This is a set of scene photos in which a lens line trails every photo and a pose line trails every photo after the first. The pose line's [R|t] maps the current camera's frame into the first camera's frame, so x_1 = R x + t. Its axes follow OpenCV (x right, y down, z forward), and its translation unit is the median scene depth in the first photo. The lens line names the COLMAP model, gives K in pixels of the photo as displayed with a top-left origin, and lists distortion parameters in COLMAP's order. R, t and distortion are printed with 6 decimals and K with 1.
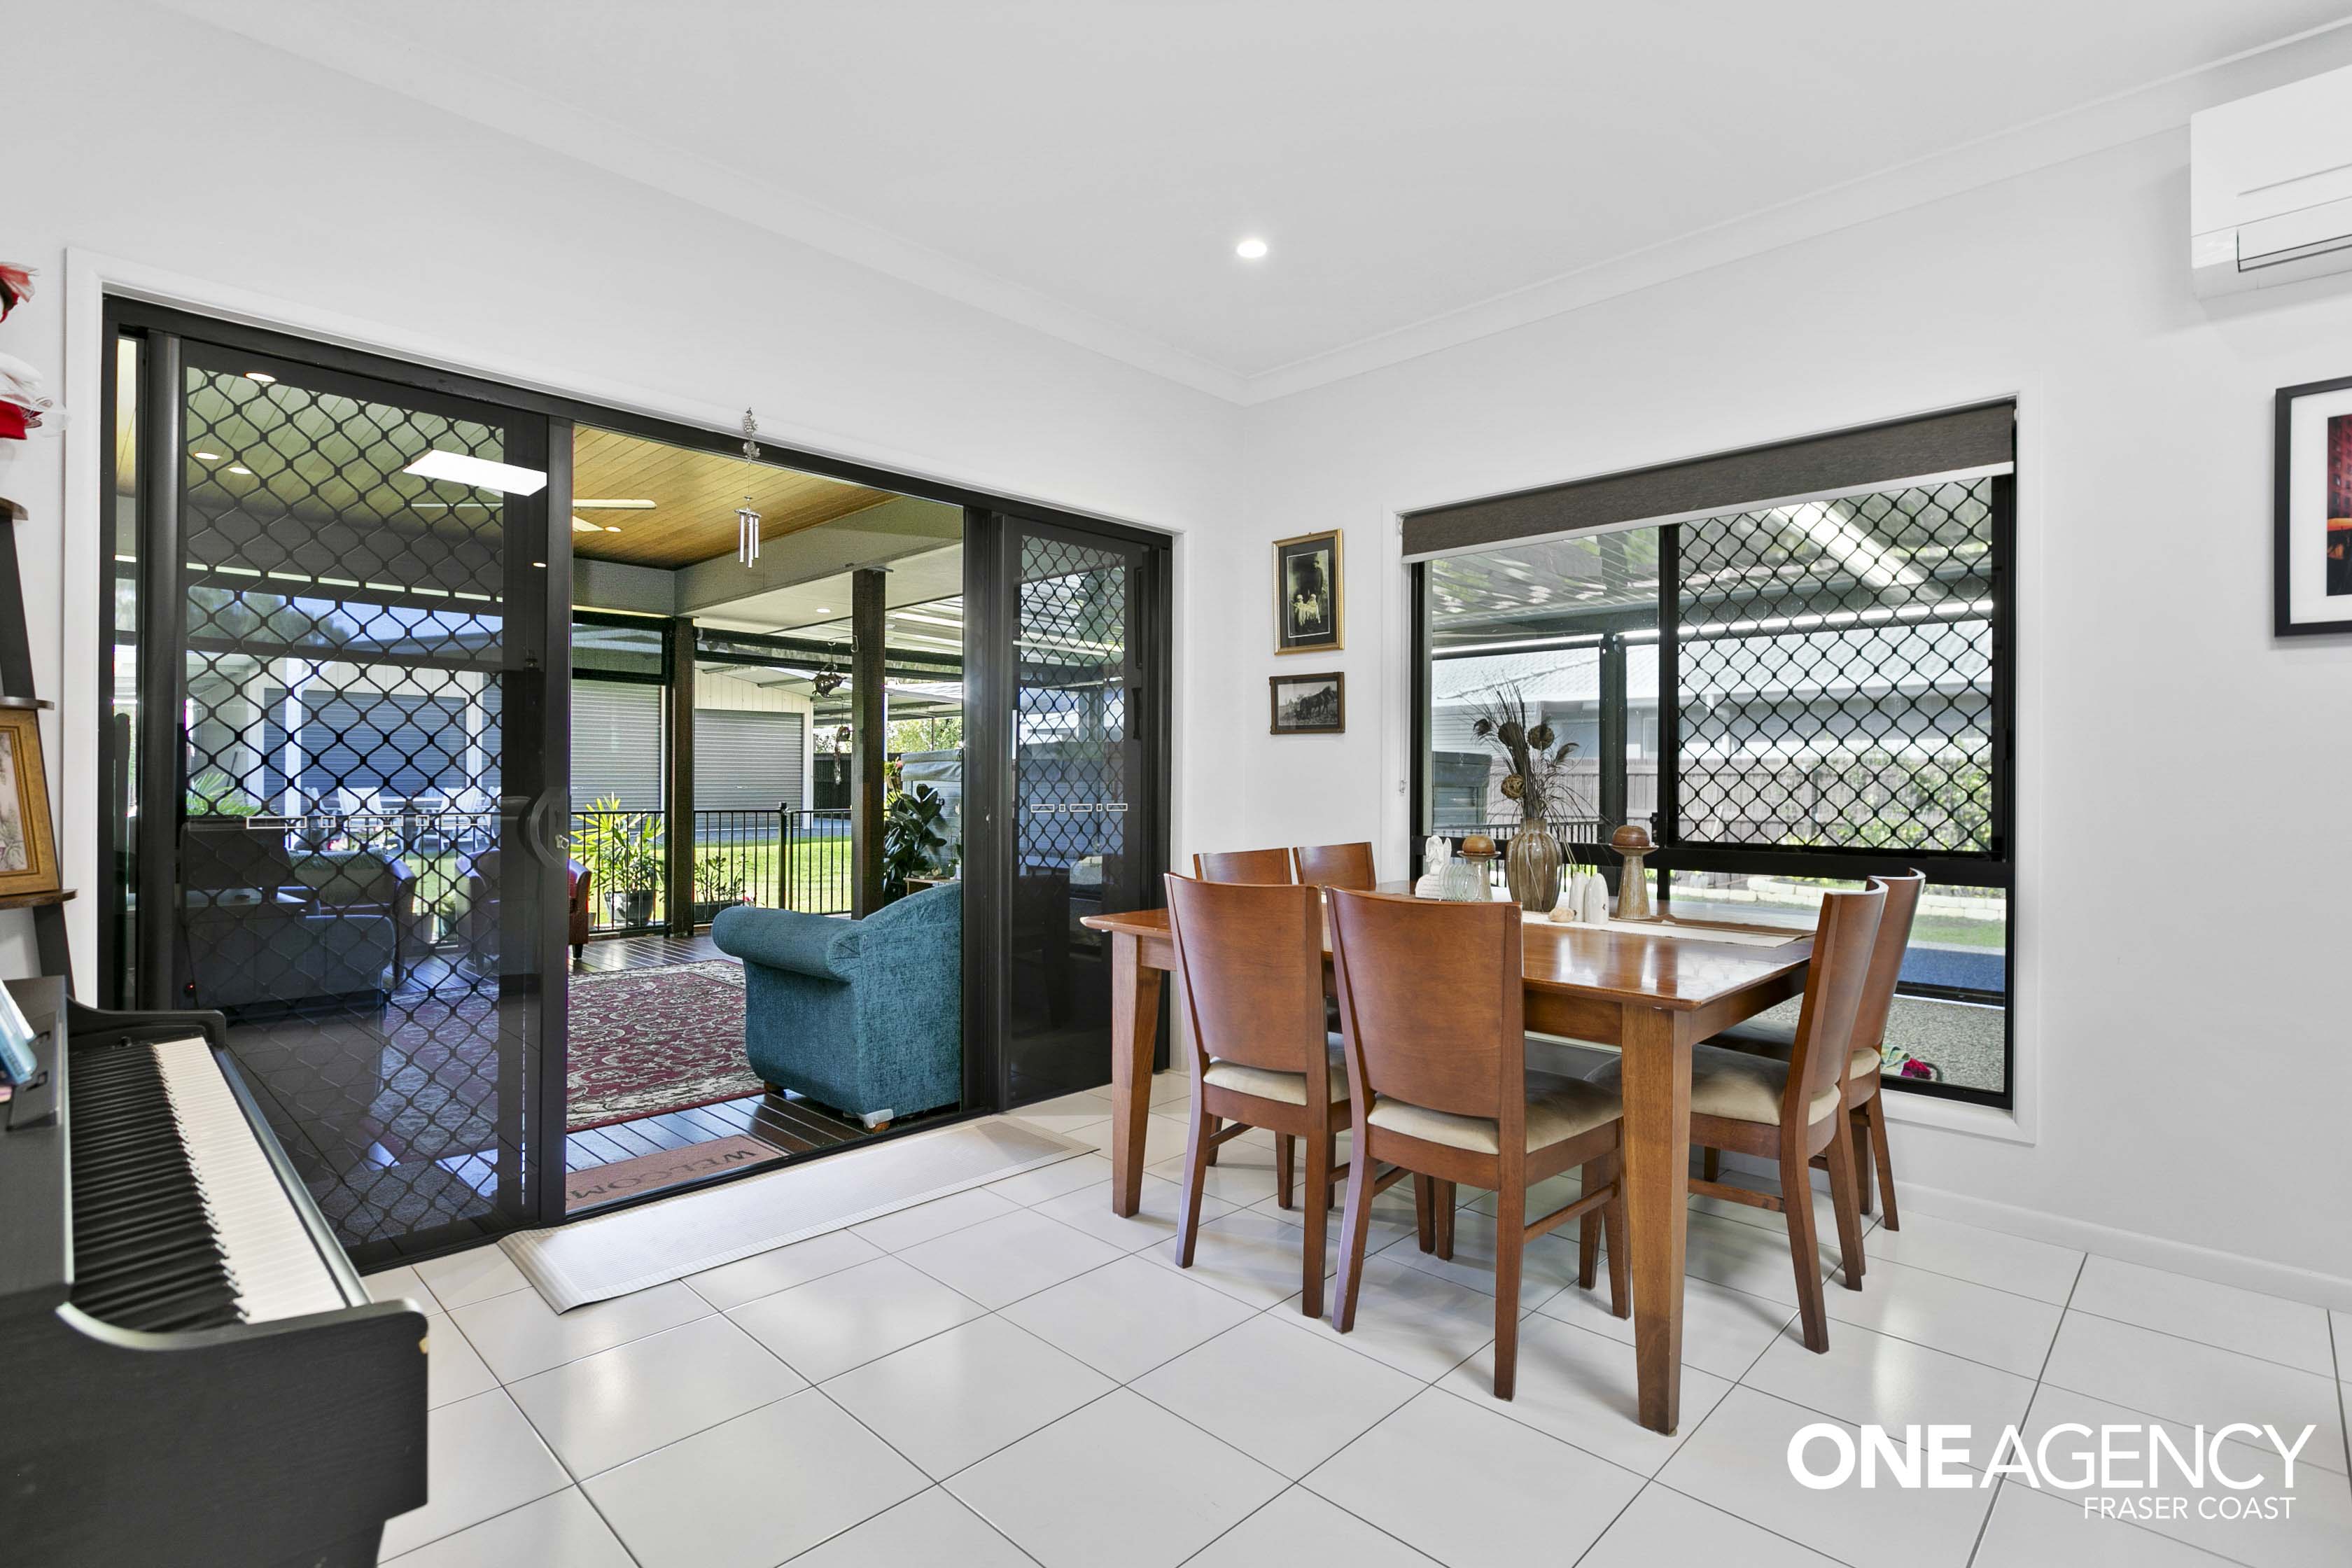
lens RADIAL K [[1132.7, 0, 1175.8], [0, 1132.7, 772.4], [0, 0, 1]] dist [0.002249, 0.000093]
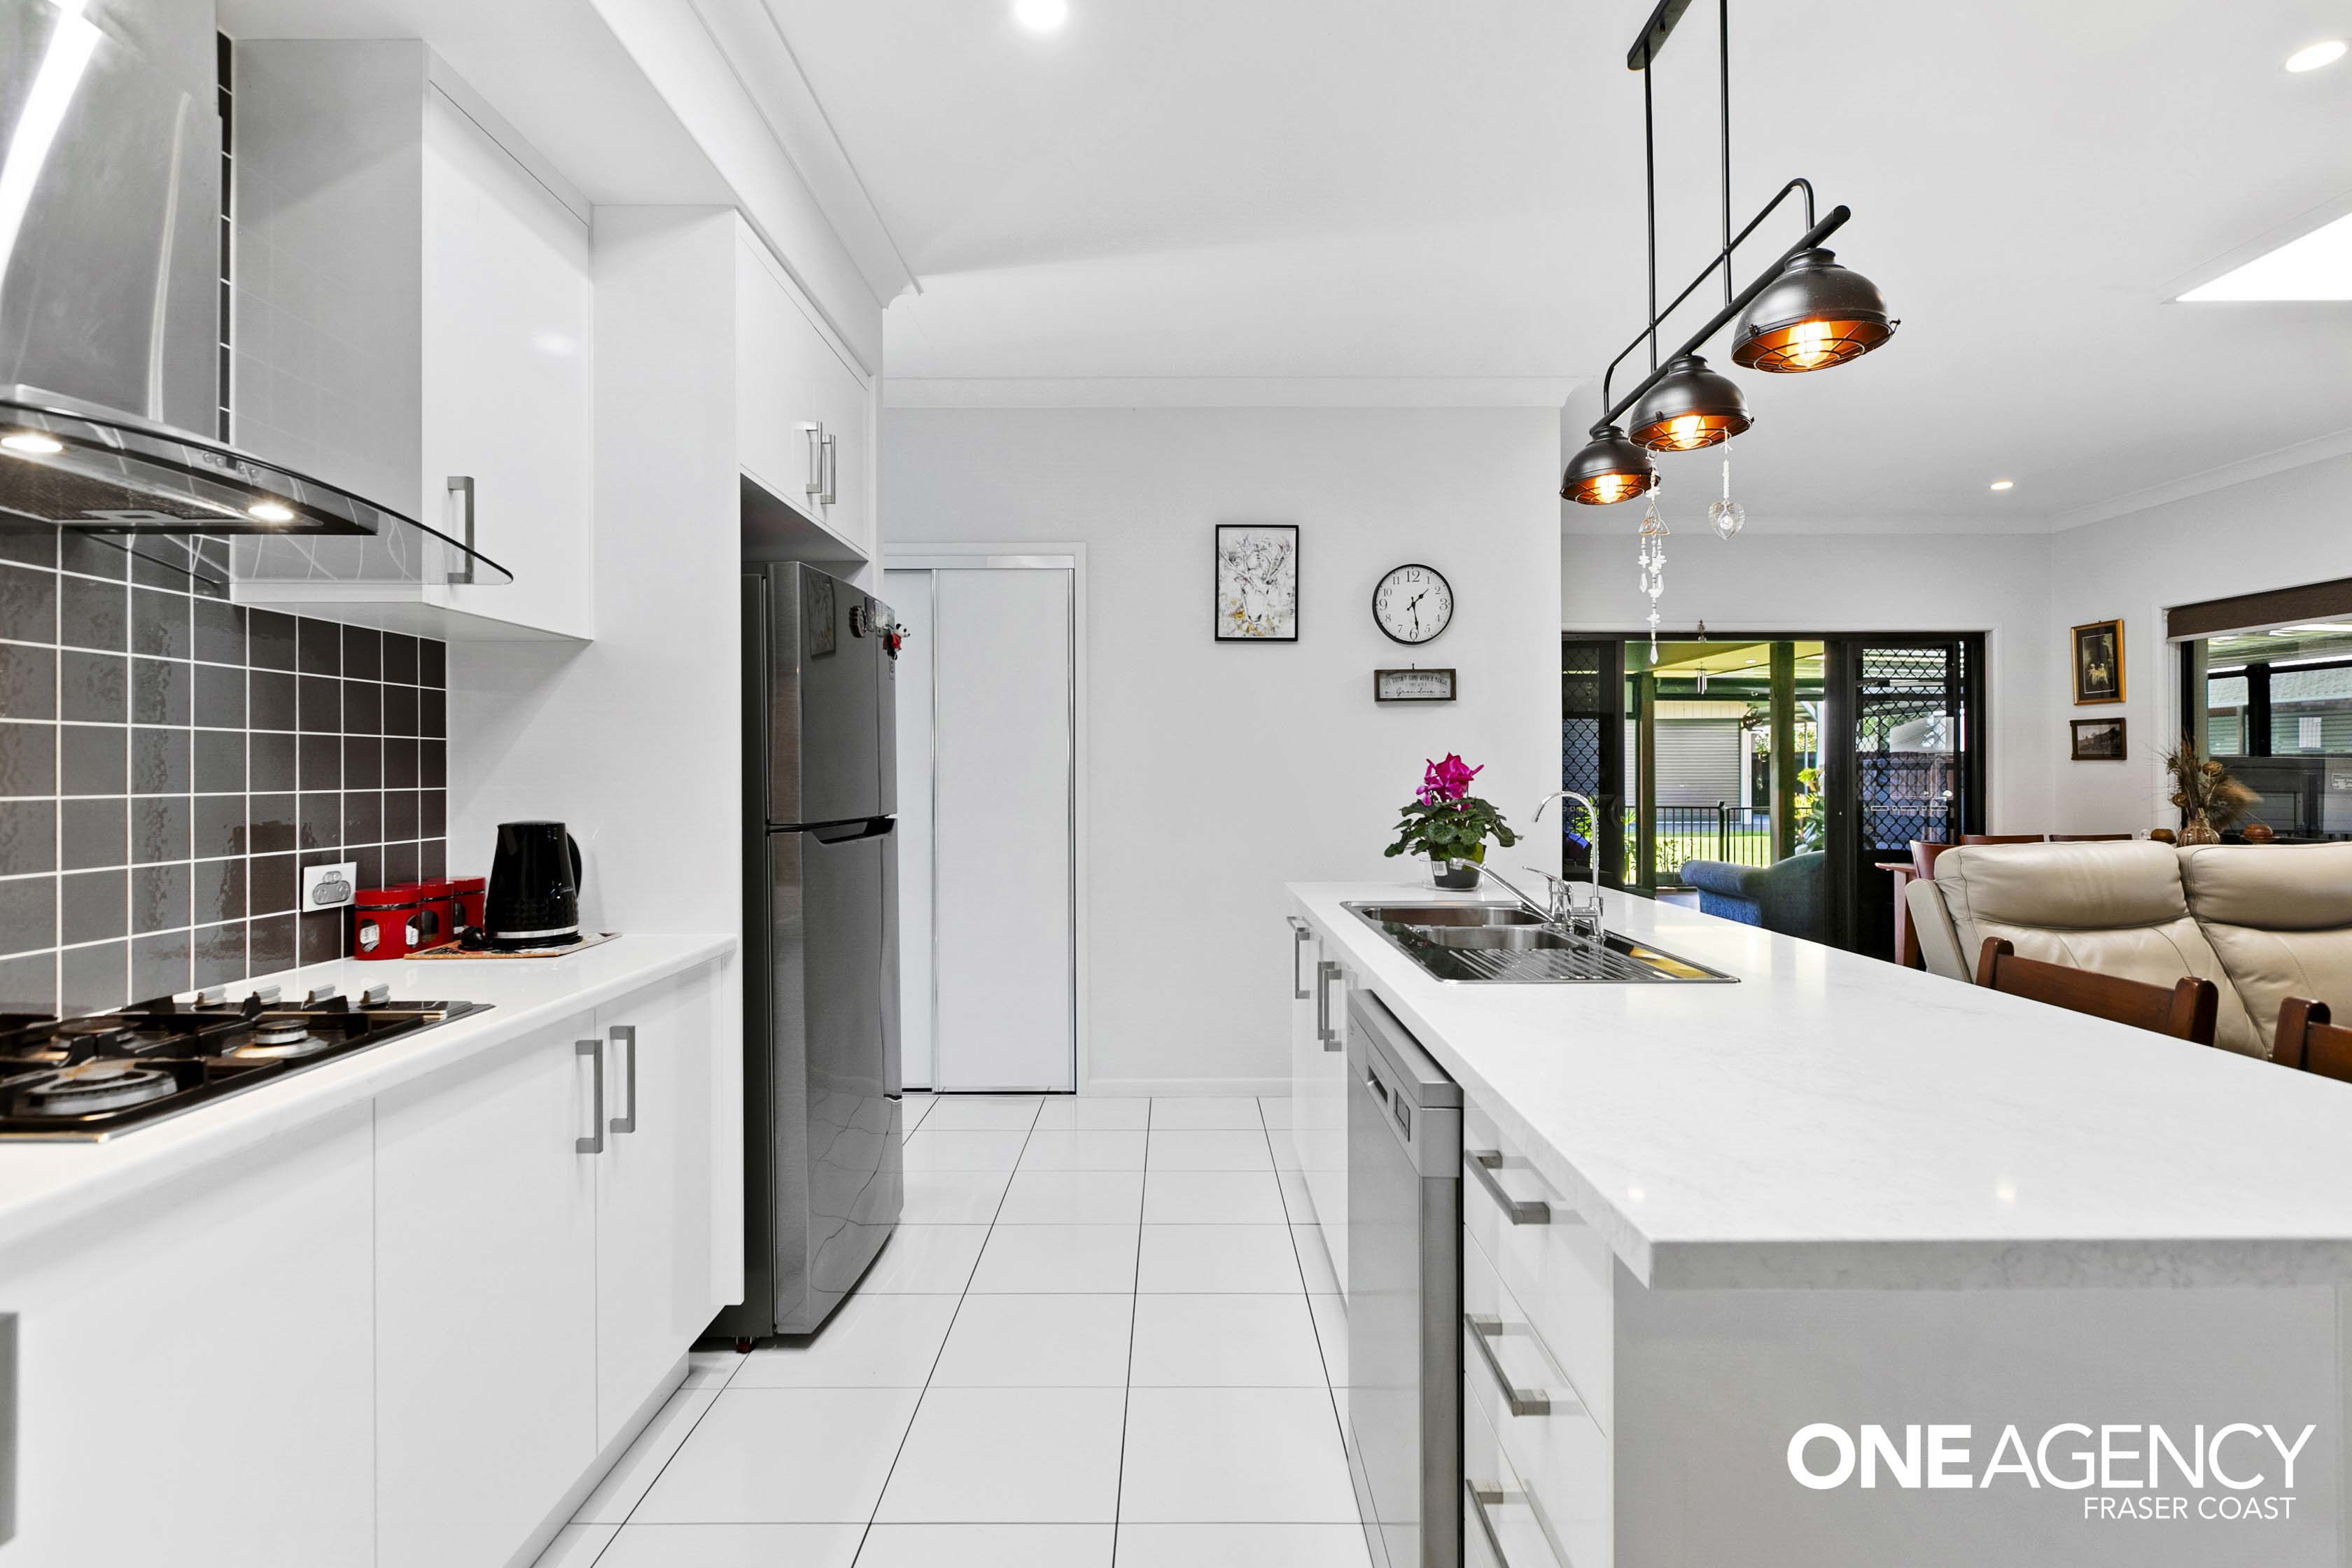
lens RADIAL K [[1132.7, 0, 1175.8], [0, 1132.7, 772.4], [0, 0, 1]] dist [0.002249, 0.000093]
pose [[0.708391, -0.007374, -0.705782, 0.302395], [0.010082, 0.999949, -0.000329, -0.029262], [0.705749, -0.006882, 0.708429, -0.858162]]
